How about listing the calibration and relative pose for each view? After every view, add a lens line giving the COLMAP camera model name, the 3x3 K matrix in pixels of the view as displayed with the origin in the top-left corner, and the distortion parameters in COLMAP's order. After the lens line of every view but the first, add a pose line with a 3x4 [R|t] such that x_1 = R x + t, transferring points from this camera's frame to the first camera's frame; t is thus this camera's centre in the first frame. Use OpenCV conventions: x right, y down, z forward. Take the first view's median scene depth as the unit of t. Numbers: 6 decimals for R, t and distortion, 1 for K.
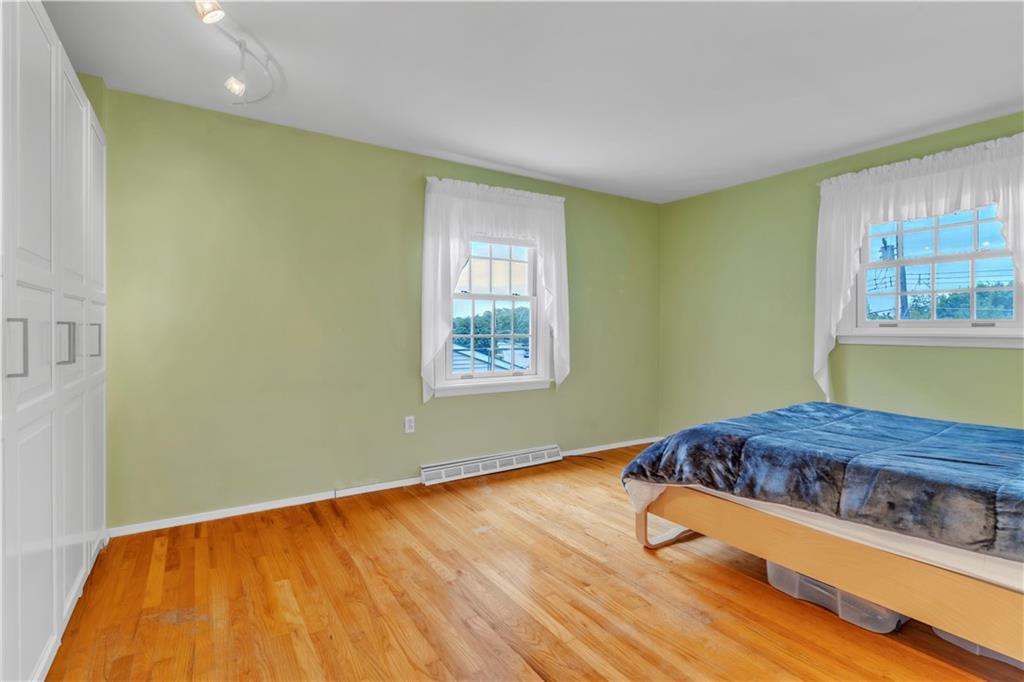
lens RADIAL K [[489.3, 0, 506.6], [0, 489.3, 330.1], [0, 0, 1]] dist [0.001690, -0.000083]
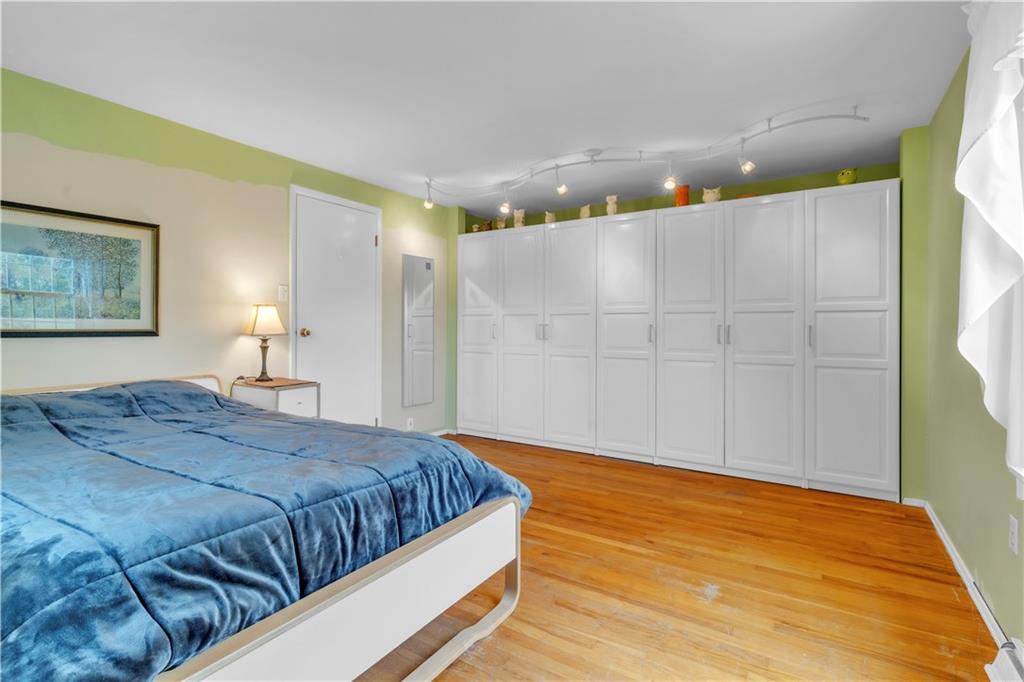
lens RADIAL K [[485.6, 0, 508.0], [0, 485.6, 324.2], [0, 0, 1]] dist [0.000435, -0.000006]
pose [[-0.909877, -0.011374, -0.414723, 0.633543], [-0.010078, 0.999935, -0.005314, -0.001227], [0.414757, -0.000656, -0.909932, 1.770486]]
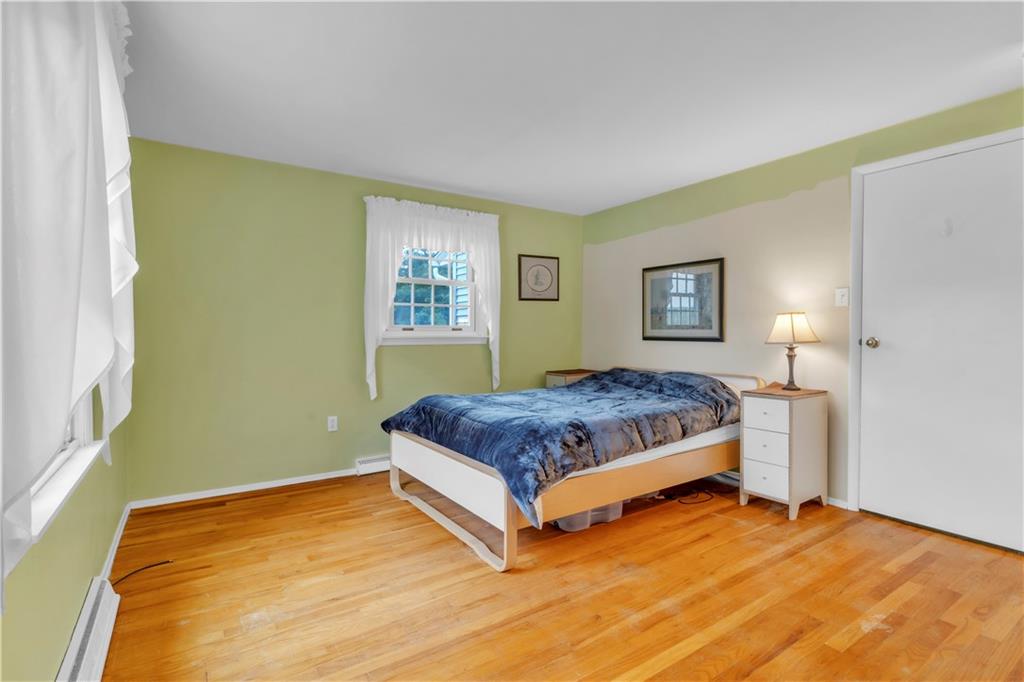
lens RADIAL K [[489.3, 0, 506.6], [0, 489.3, 330.1], [0, 0, 1]] dist [0.001690, -0.000083]
pose [[-0.016773, 0.000132, 0.999859, -0.659106], [0.001556, 0.999999, -0.000106, -0.008956], [-0.999858, 0.001554, -0.016774, 1.057080]]
